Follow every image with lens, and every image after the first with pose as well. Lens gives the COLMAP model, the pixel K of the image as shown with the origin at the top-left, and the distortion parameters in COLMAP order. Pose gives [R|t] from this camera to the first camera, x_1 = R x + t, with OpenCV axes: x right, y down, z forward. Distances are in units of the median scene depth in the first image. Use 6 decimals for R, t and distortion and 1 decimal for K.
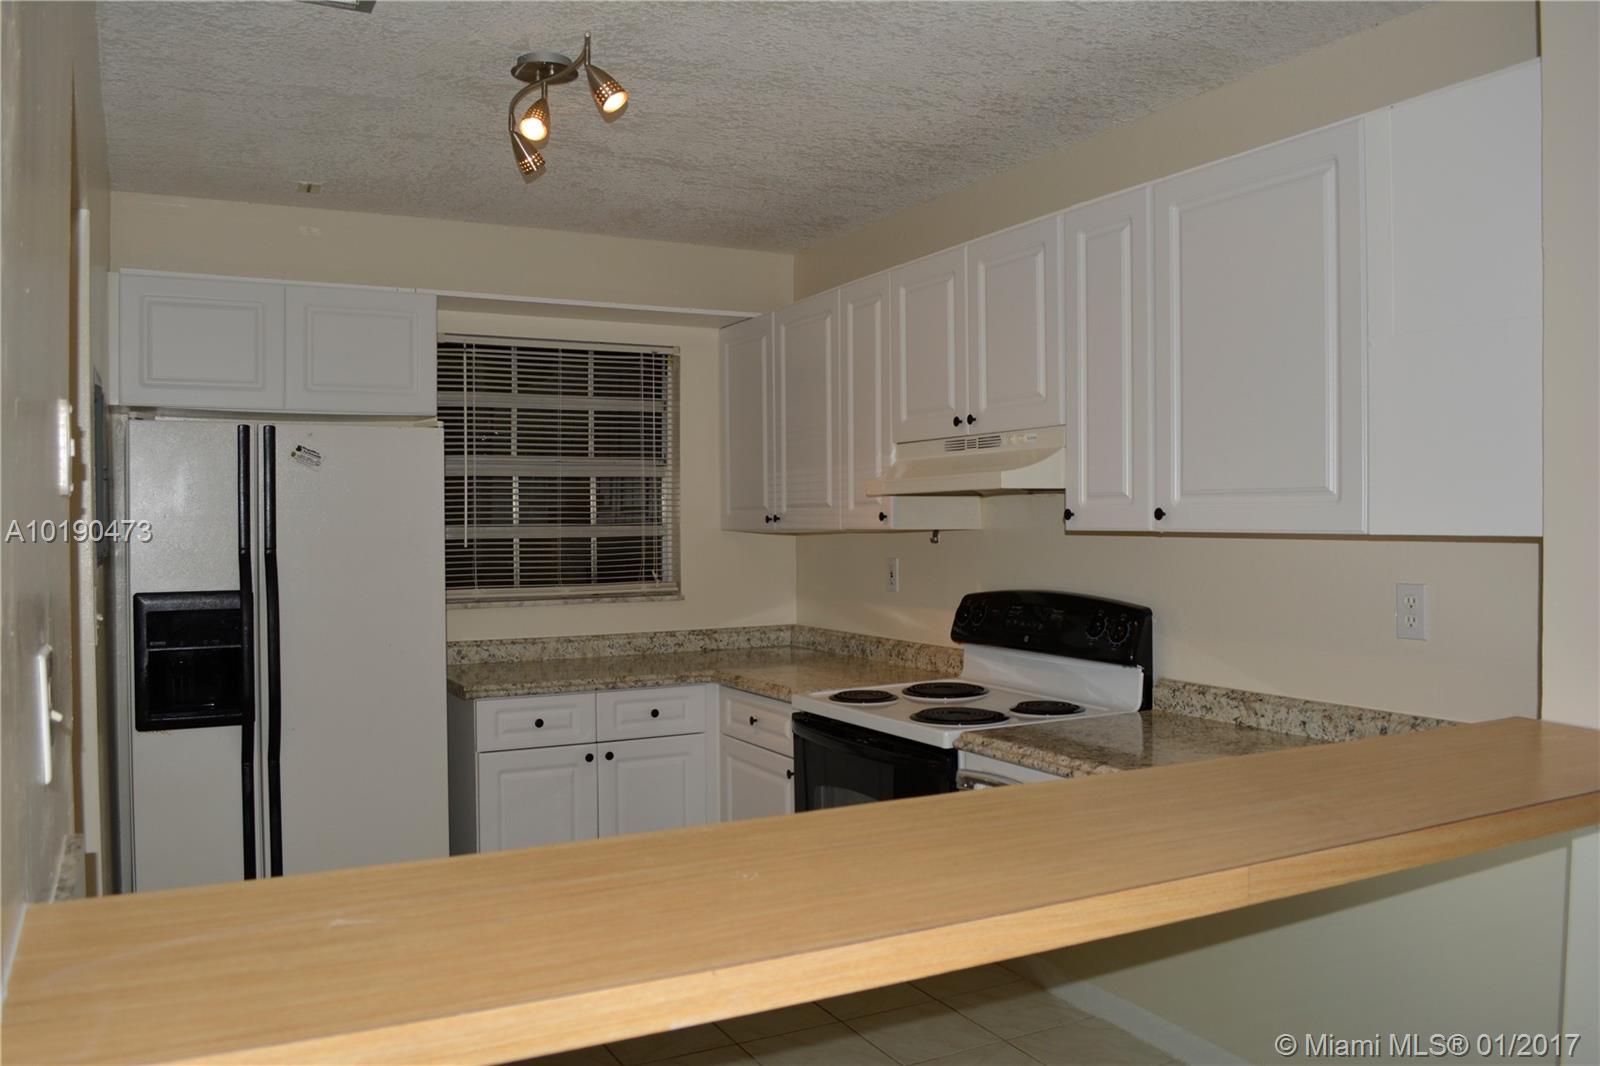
lens RADIAL K [[1270.4, 0, 797.6], [0, 1270.4, 532.1], [0, 0, 1]] dist [-0.076770, 0.005907]
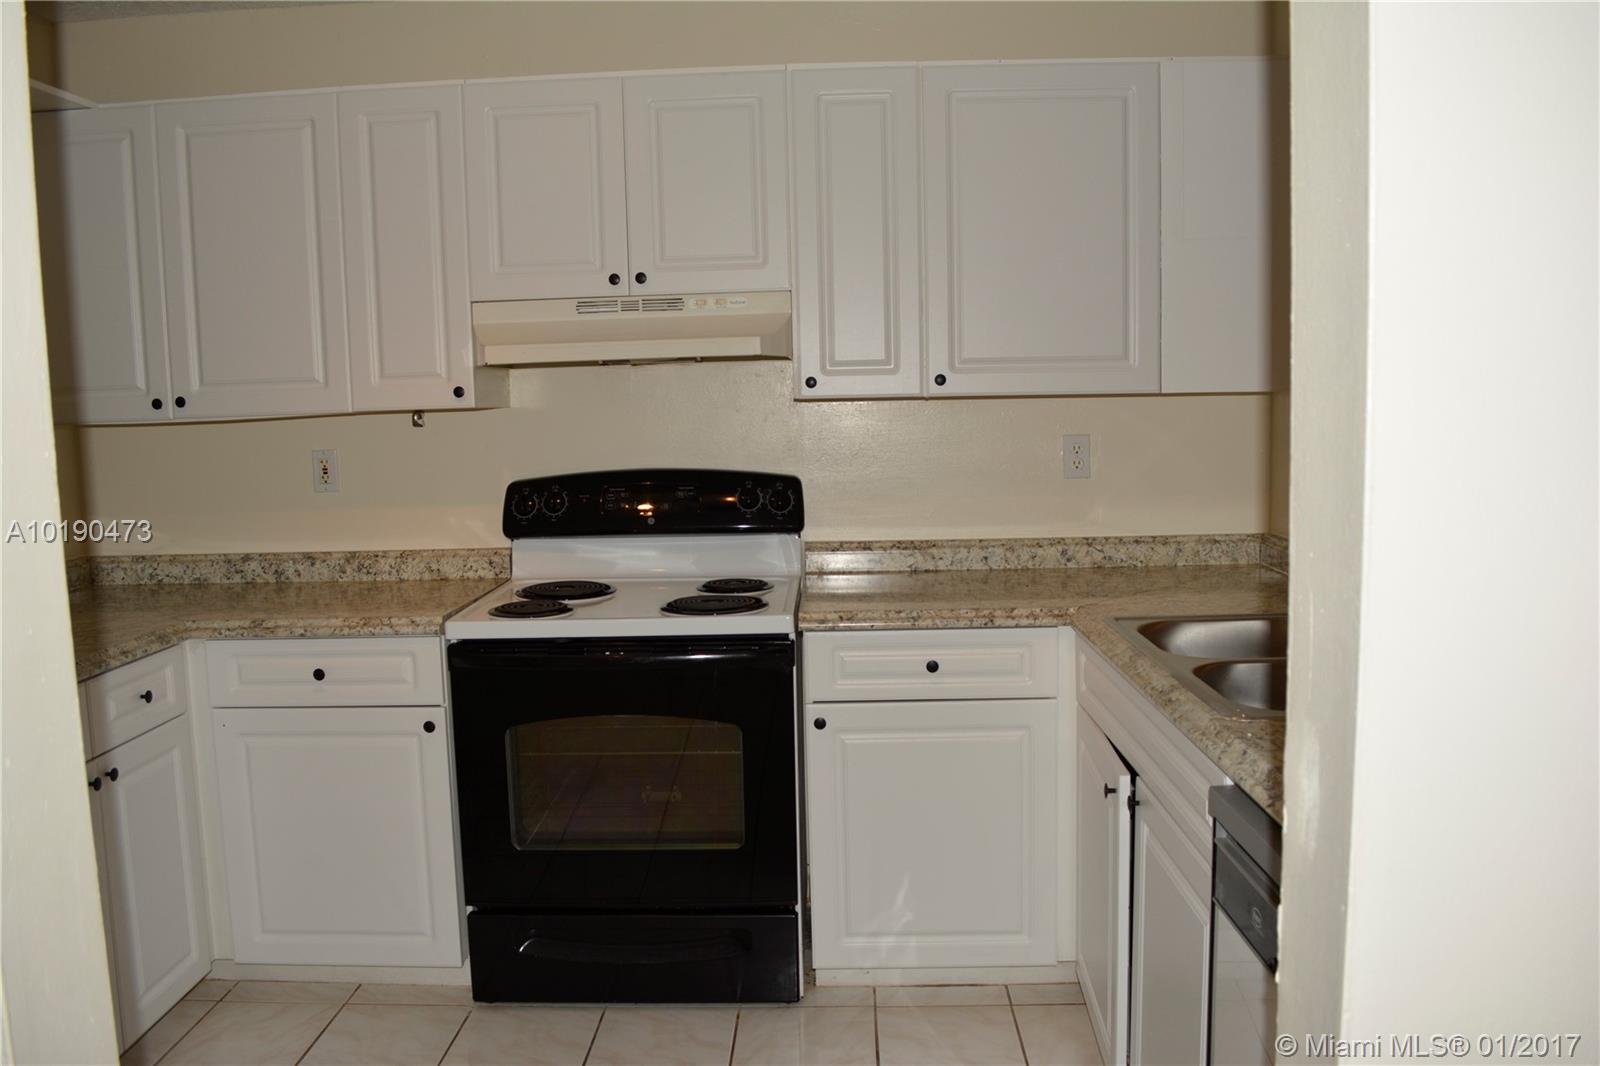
lens RADIAL K [[1162.1, 0, 795.4], [0, 1162.1, 526.6], [0, 0, 1]] dist [-0.007052, -0.000786]
pose [[0.500308, -0.104184, 0.859557, -0.416409], [0.029341, 0.994204, 0.103426, 0.002301], [-0.865350, -0.026524, 0.500465, 0.400384]]
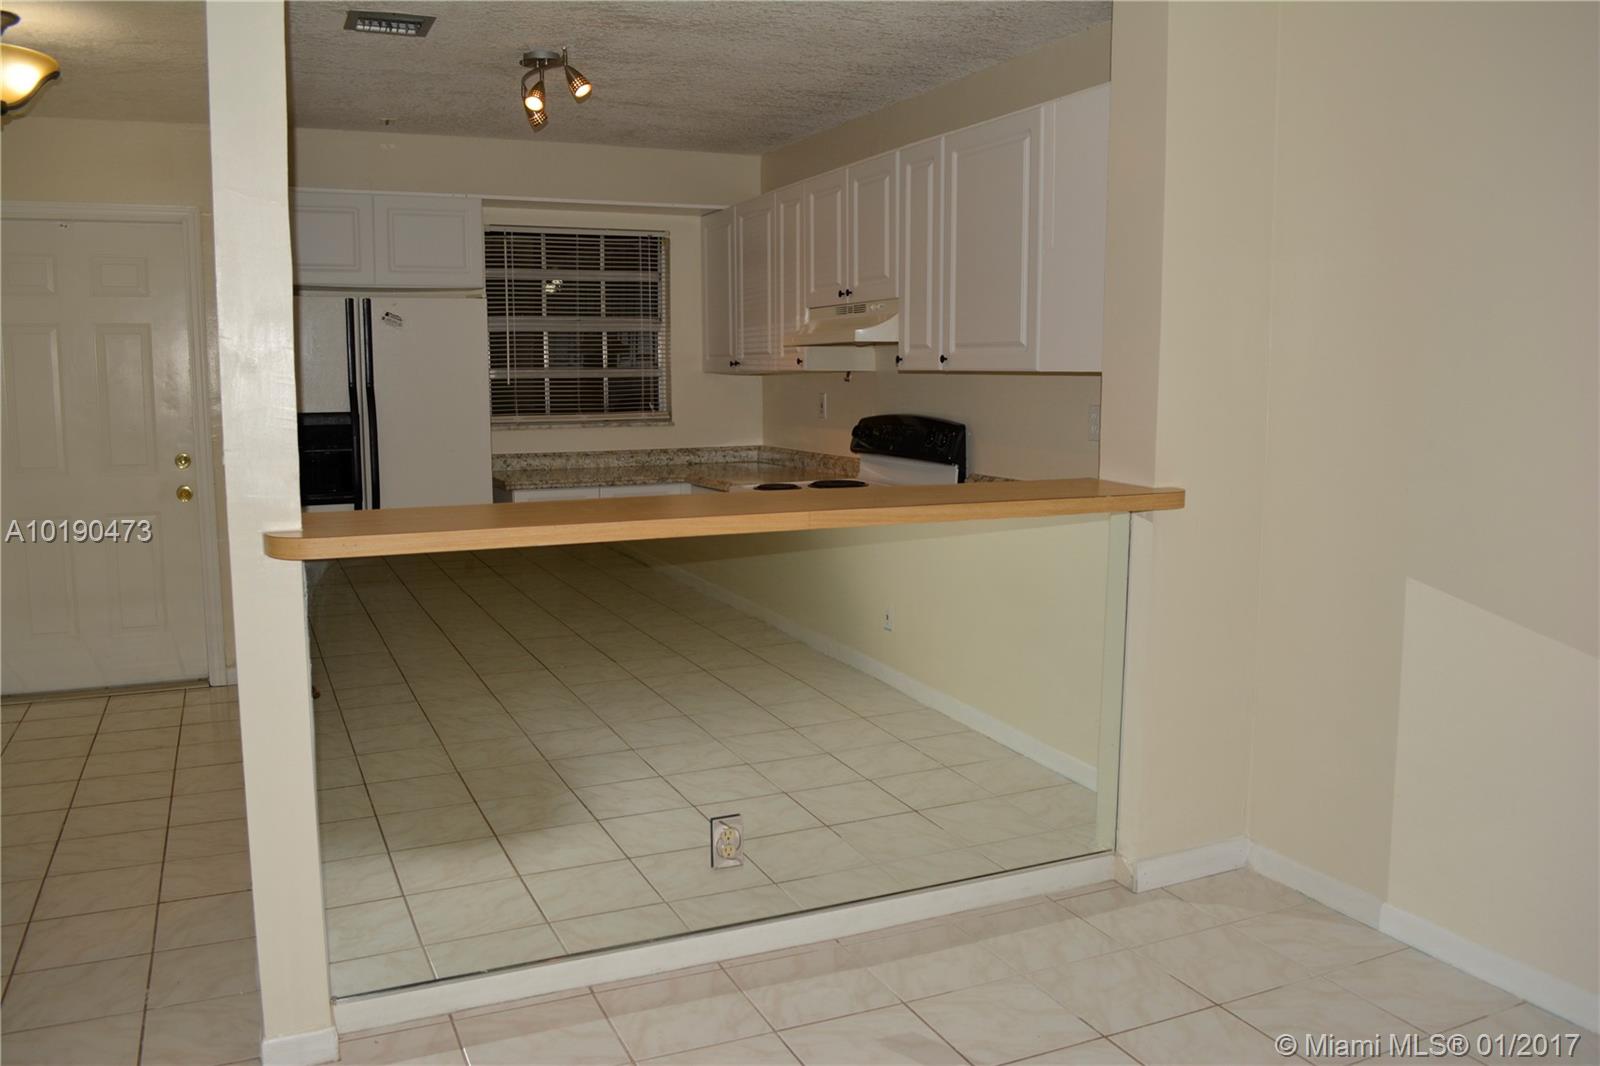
lens RADIAL K [[1270.4, 0, 795.4], [0, 1270.4, 524.6], [0, 0, 1]] dist [-0.076770, 0.005907]
pose [[0.998179, 0.009543, -0.059565, 0.131774], [-0.002827, 0.993723, 0.111836, 0.008907], [0.060259, -0.111464, 0.991940, -0.356716]]
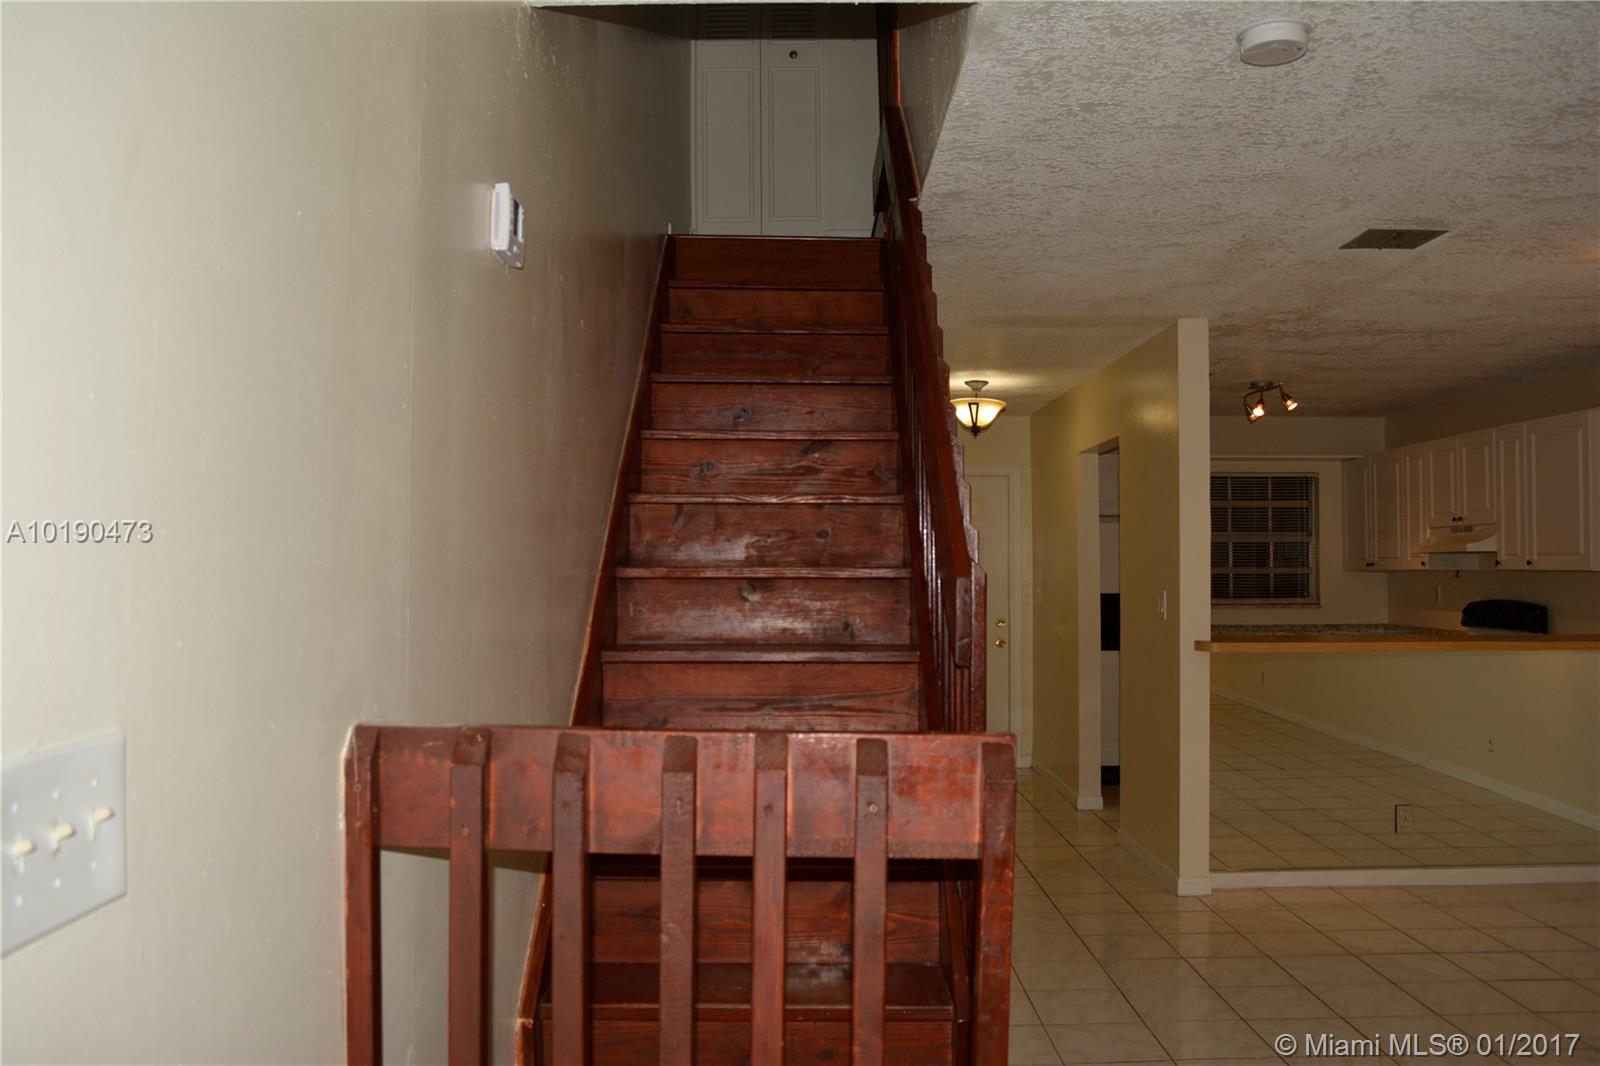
lens RADIAL K [[1270.4, 0, 798.6], [0, 1270.4, 522.3], [0, 0, 1]] dist [-0.076770, 0.005907]
pose [[0.884809, -0.008441, -0.465877, 0.101210], [-0.012094, 0.999083, -0.041071, 0.014310], [0.465797, 0.041975, 0.883896, -1.125042]]
